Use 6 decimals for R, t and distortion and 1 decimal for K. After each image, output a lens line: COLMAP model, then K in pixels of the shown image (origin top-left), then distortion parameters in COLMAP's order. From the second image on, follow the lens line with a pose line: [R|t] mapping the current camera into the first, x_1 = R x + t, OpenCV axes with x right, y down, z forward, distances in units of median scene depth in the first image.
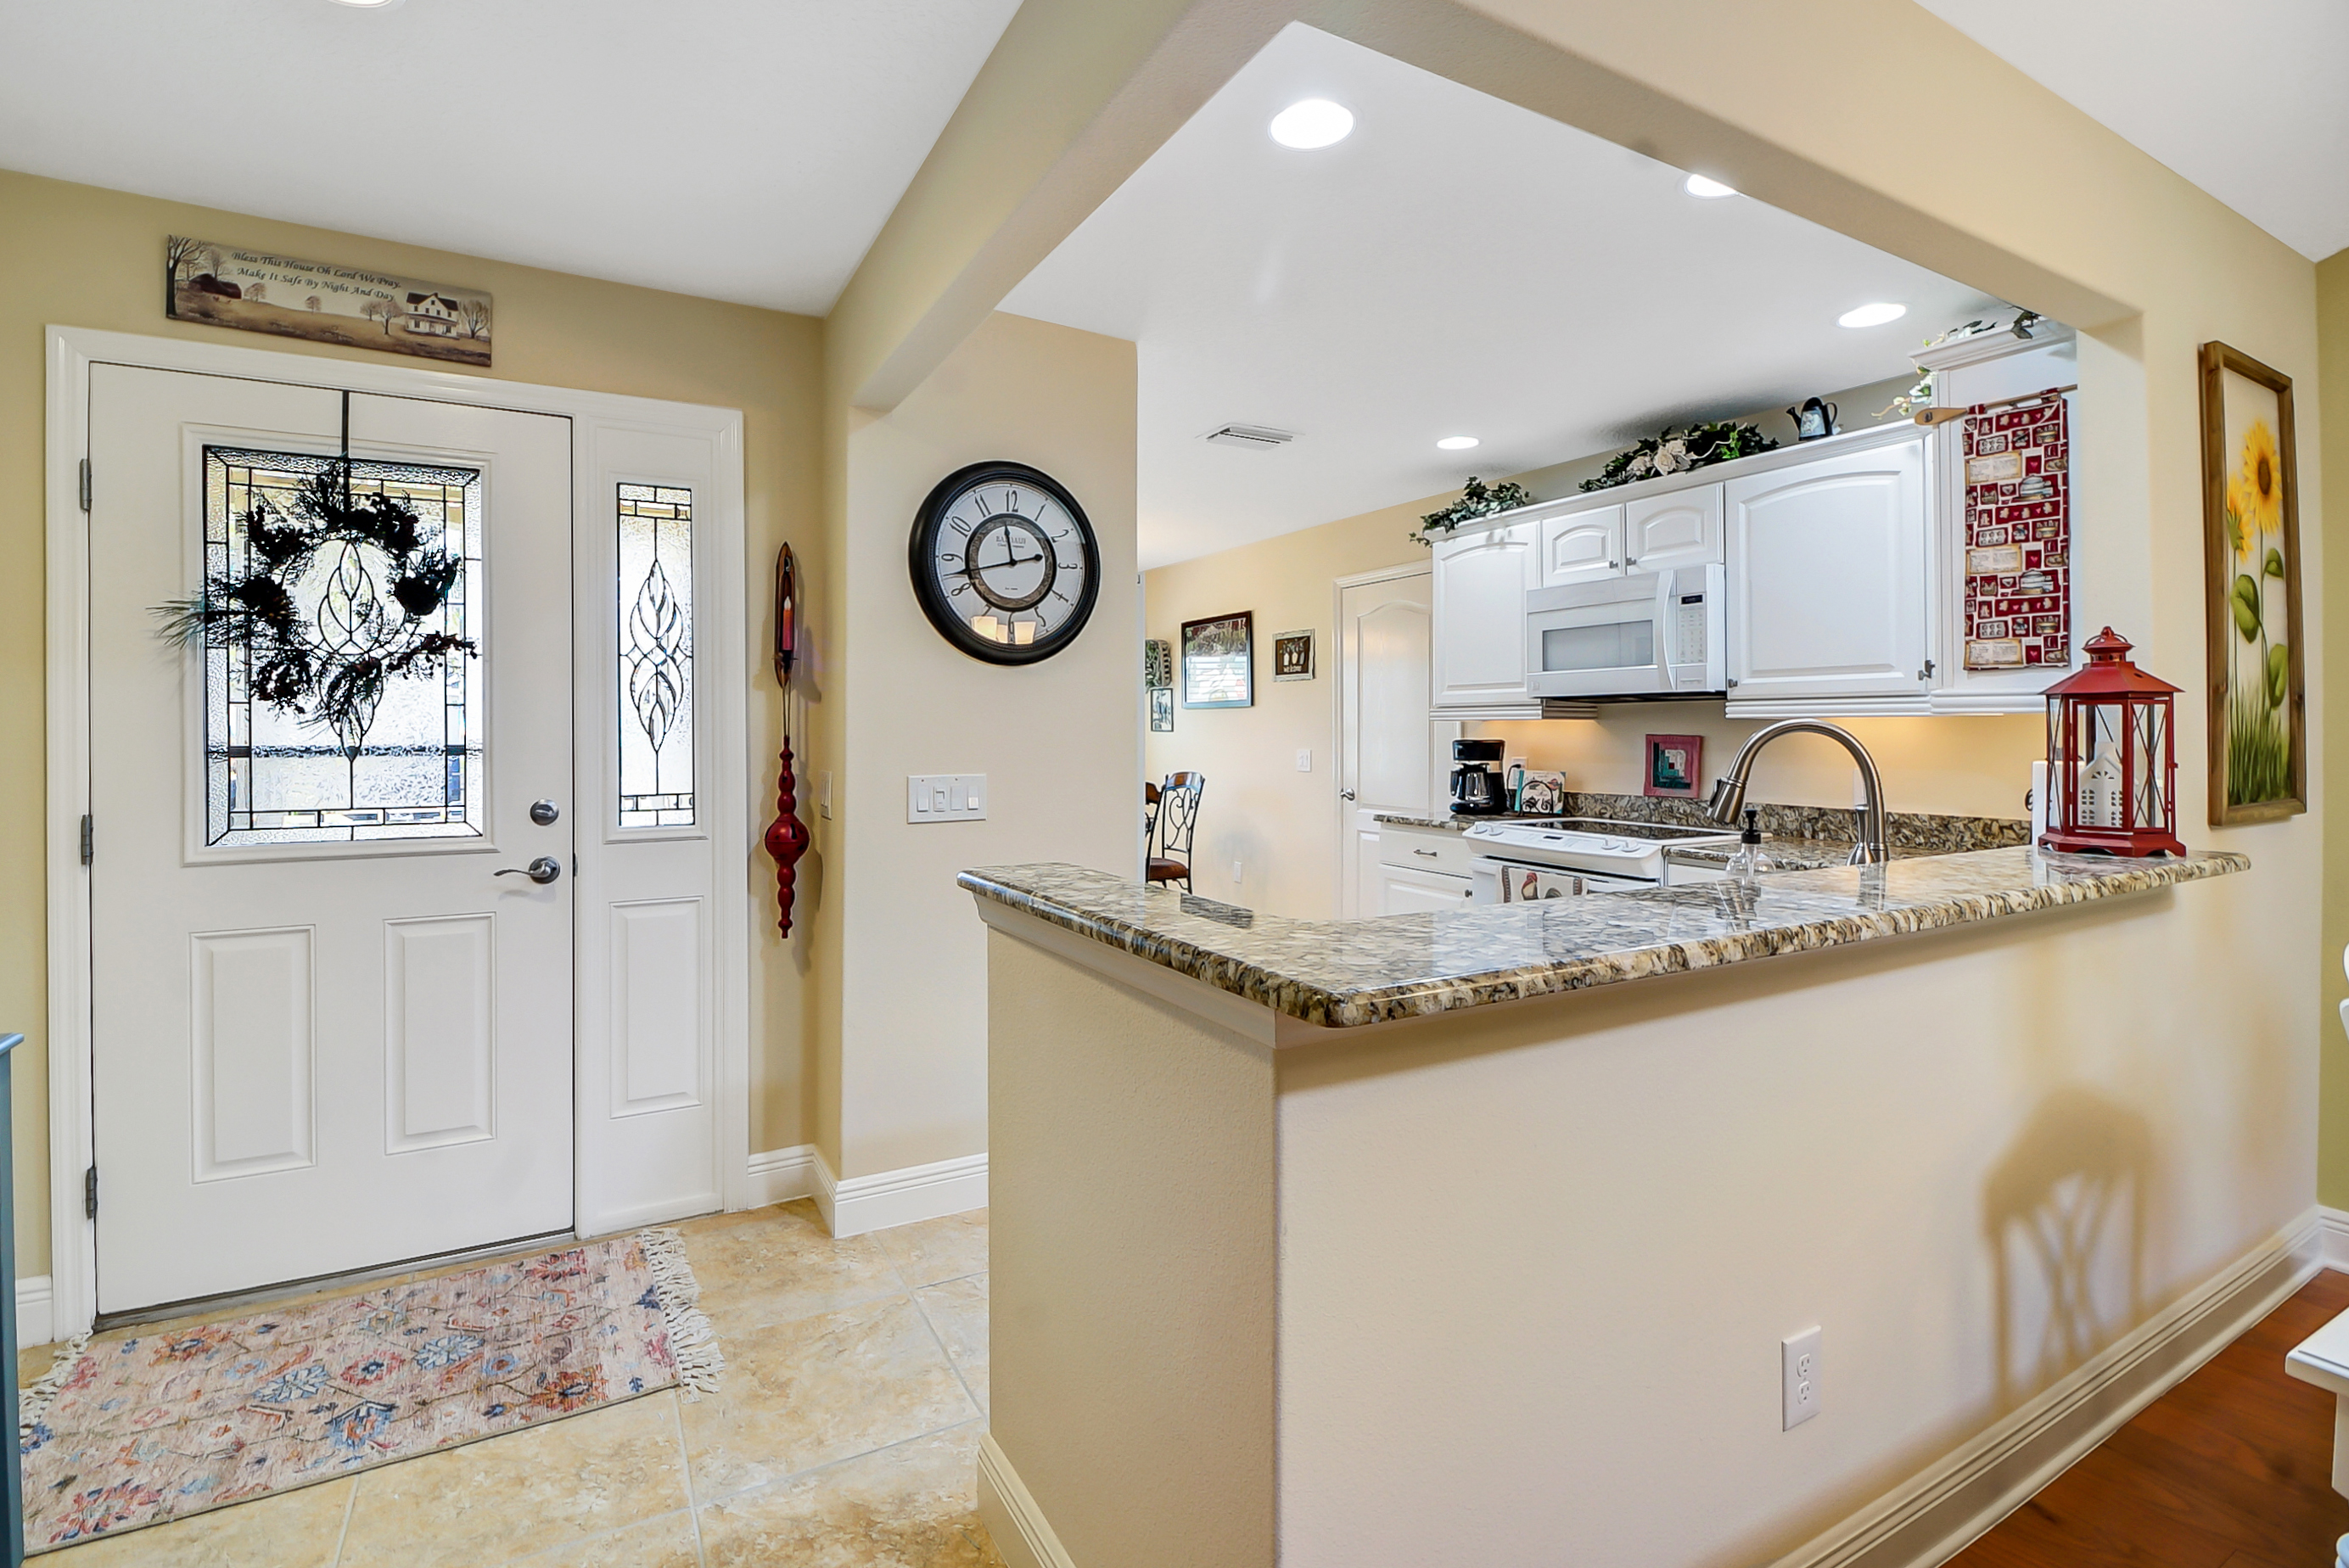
lens RADIAL K [[1065.4, 0, 1135.5], [0, 1065.4, 728.6], [0, 0, 1]] dist [-0.004528, -0.006257]
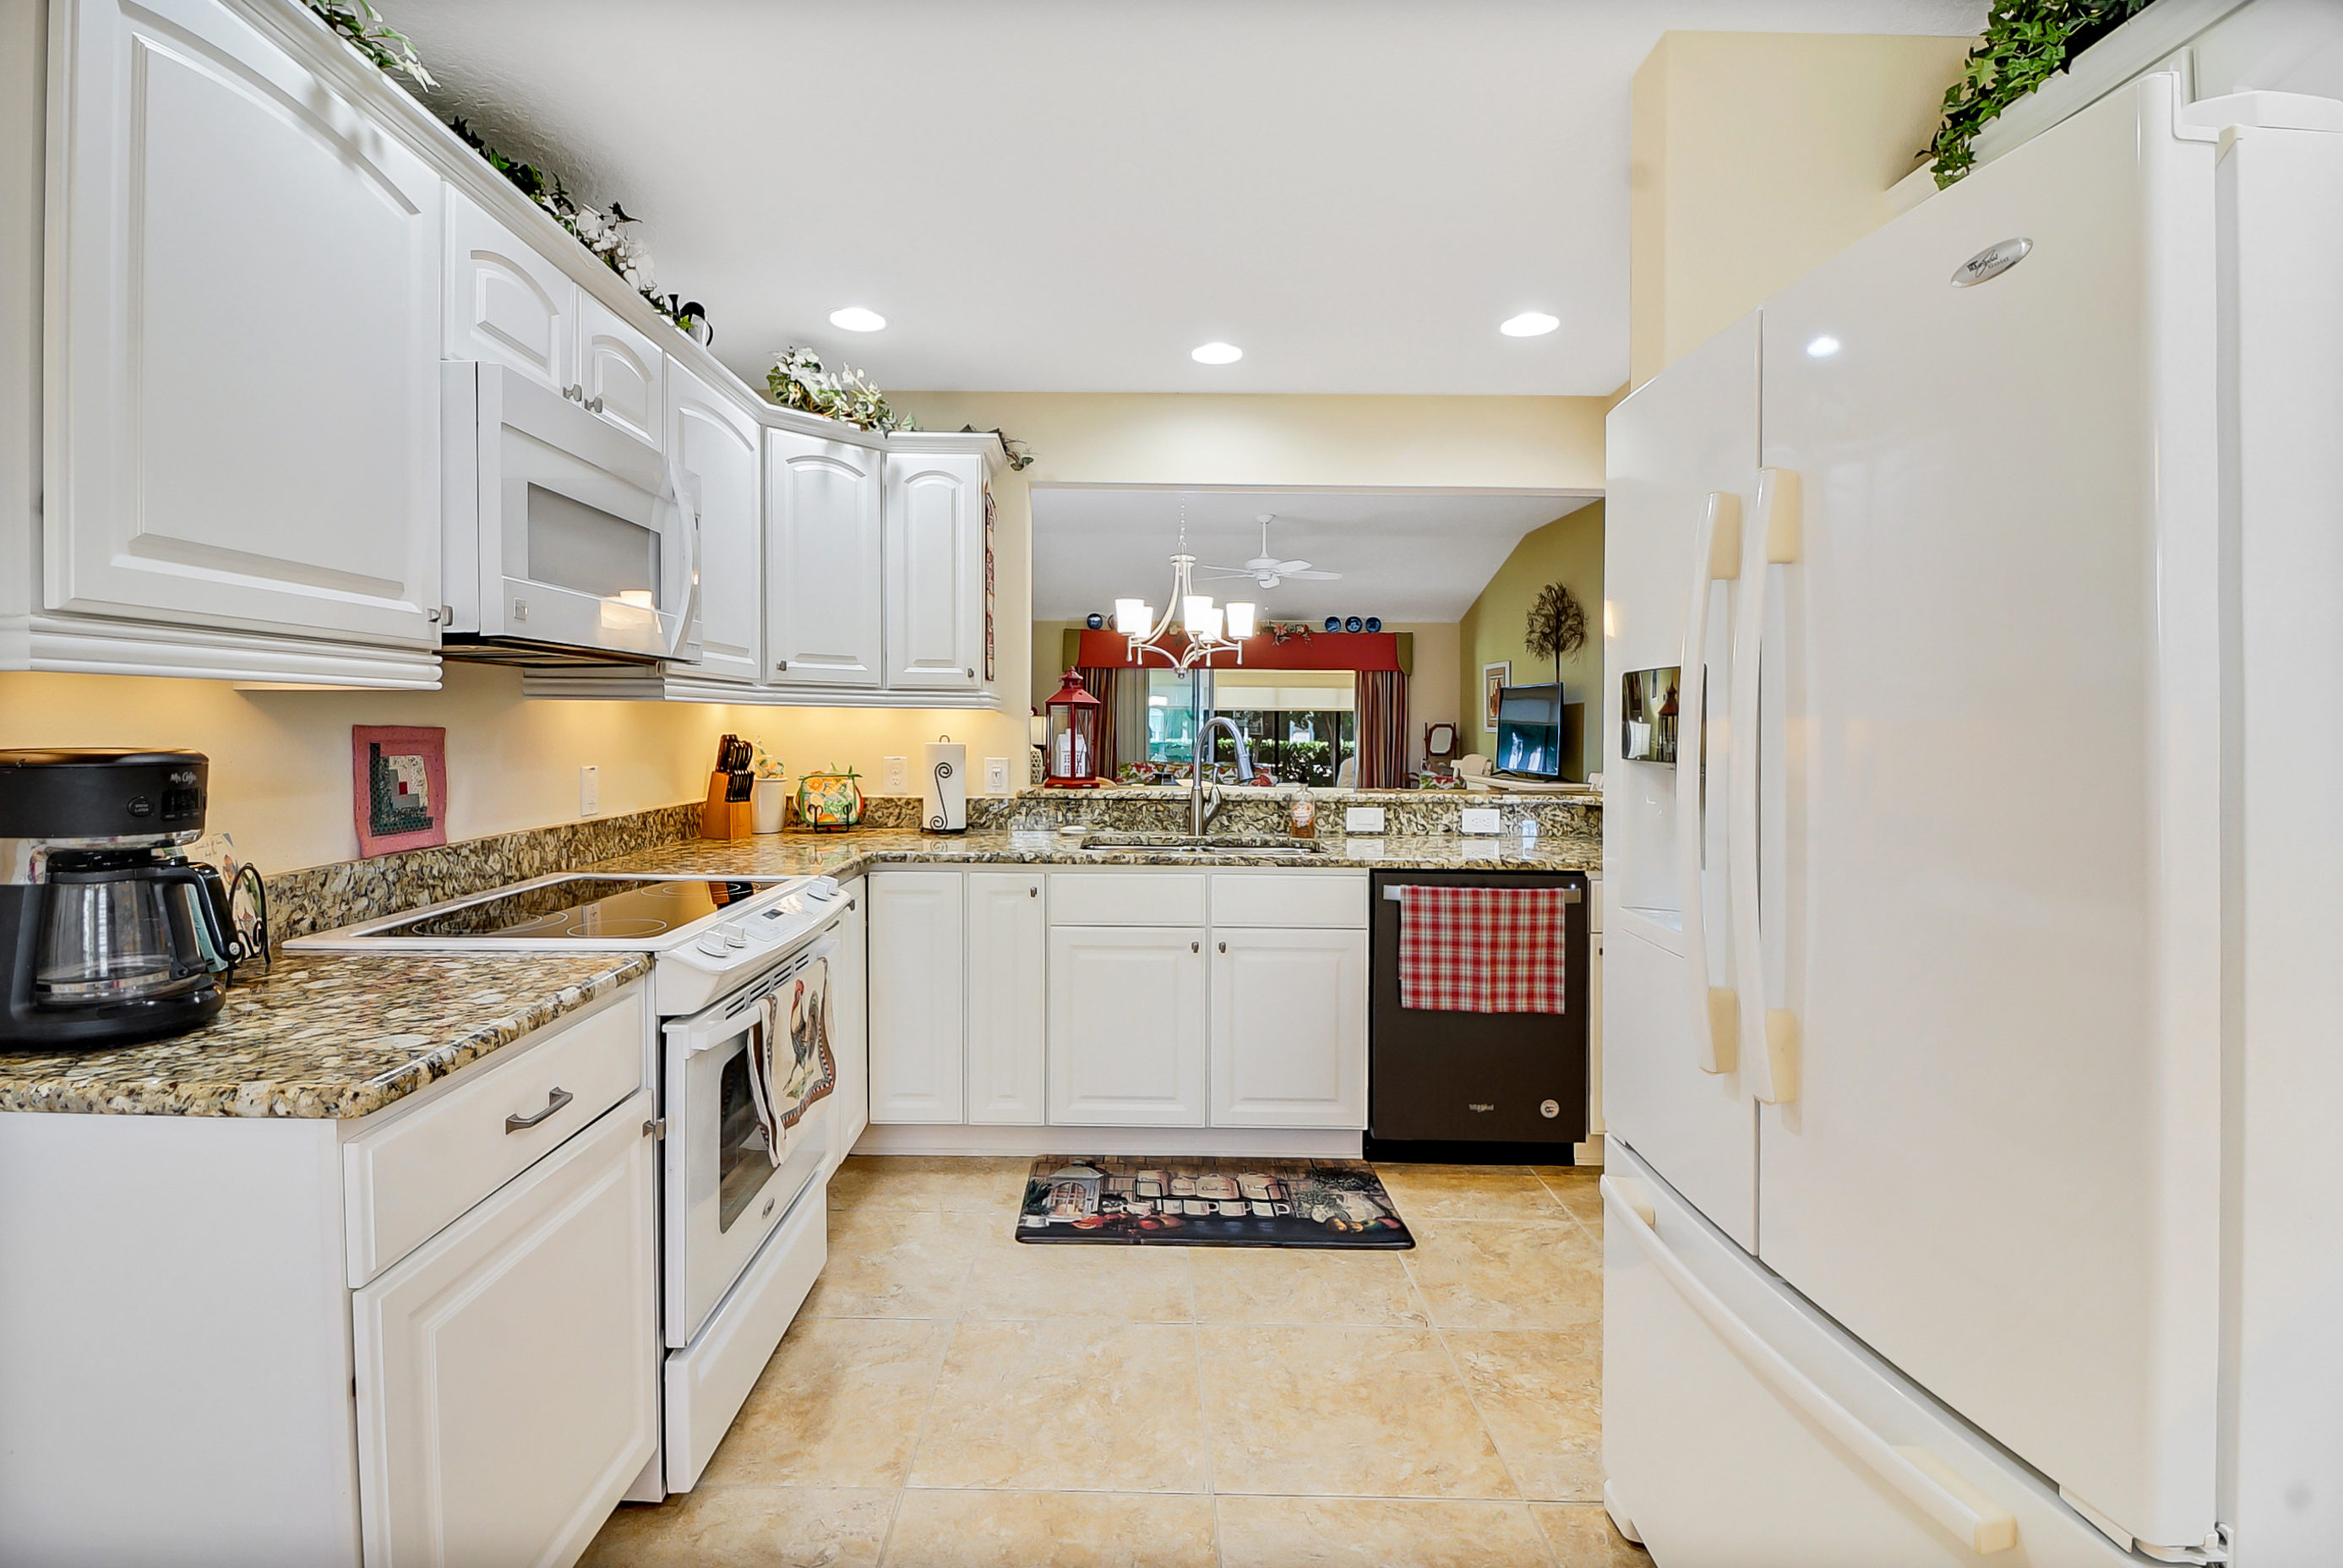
lens RADIAL K [[1062.7, 0, 1114.7], [0, 1062.7, 738.2], [0, 0, 1]] dist [-0.004528, -0.006257]
pose [[-0.873383, -0.015704, 0.486781, -0.028595], [-0.010349, 0.999853, 0.013688, 0.001998], [-0.486924, 0.006917, -0.873417, 1.441197]]
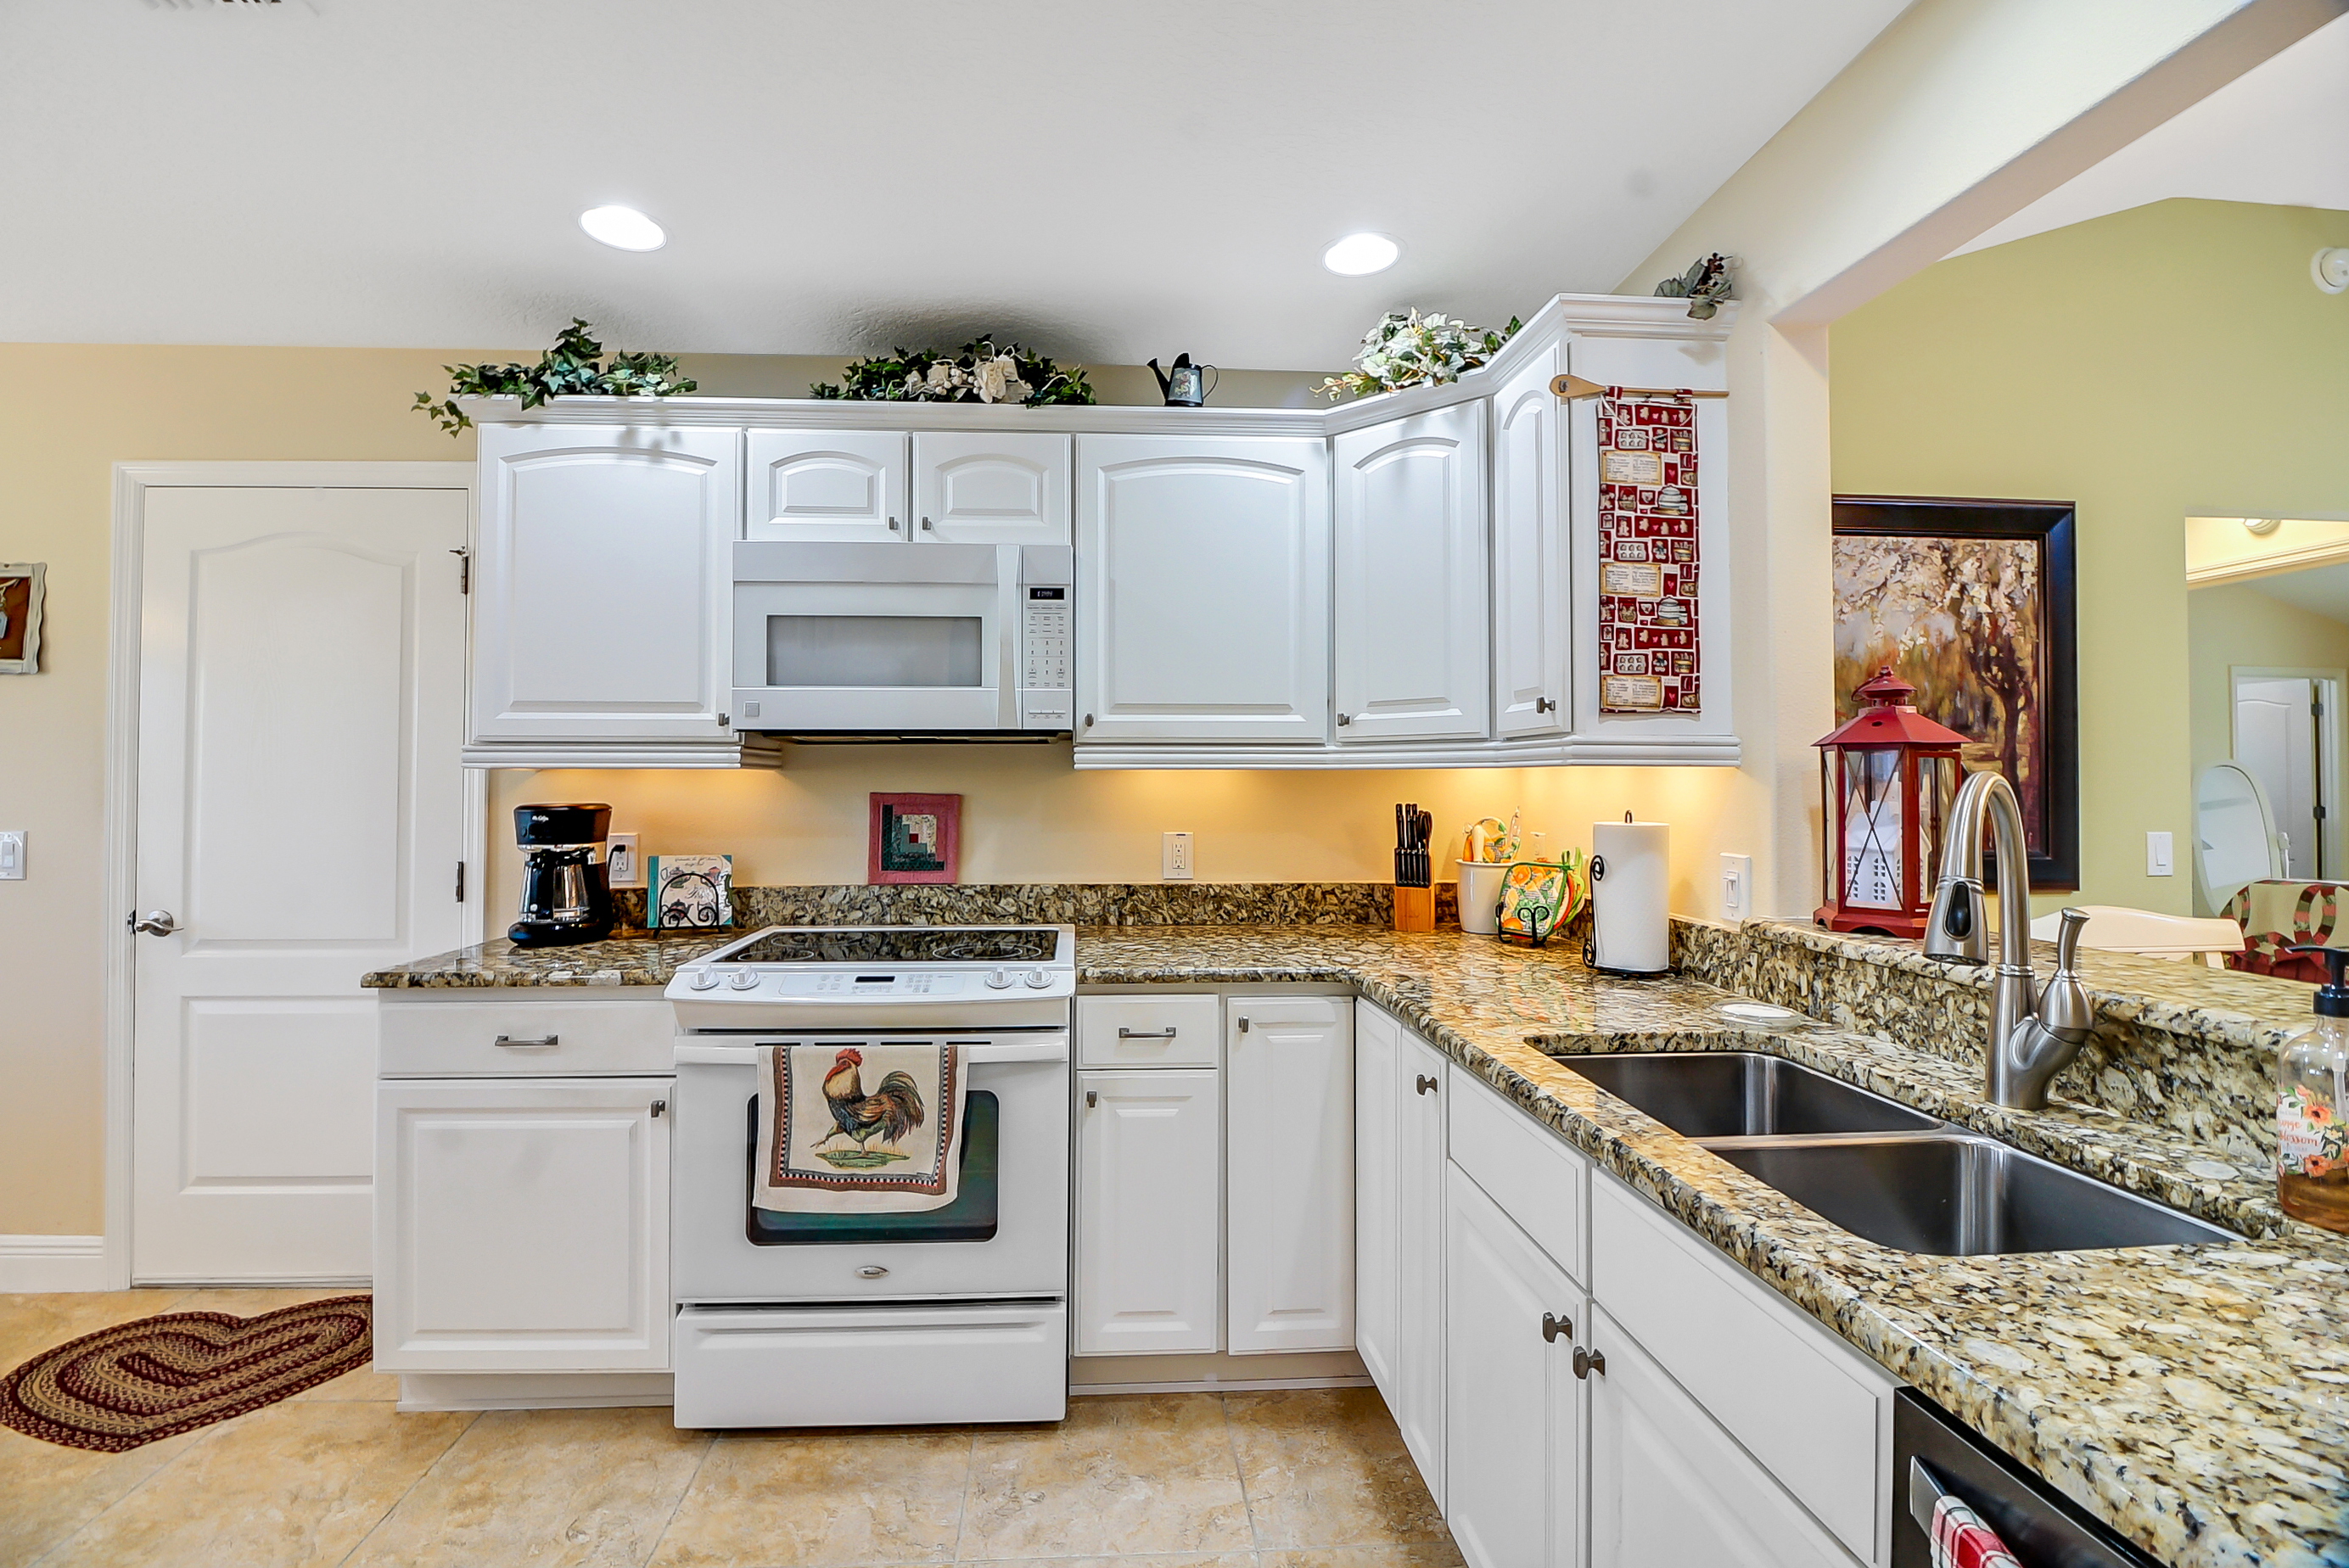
lens RADIAL K [[1065.4, 0, 1175.6], [0, 1065.4, 761.2], [0, 0, 1]] dist [-0.004528, -0.006257]
pose [[0.419570, 0.016510, 0.907573, -0.054594], [0.000138, 0.999833, -0.018252, -0.002140], [-0.907723, 0.007783, 0.419498, 0.635211]]
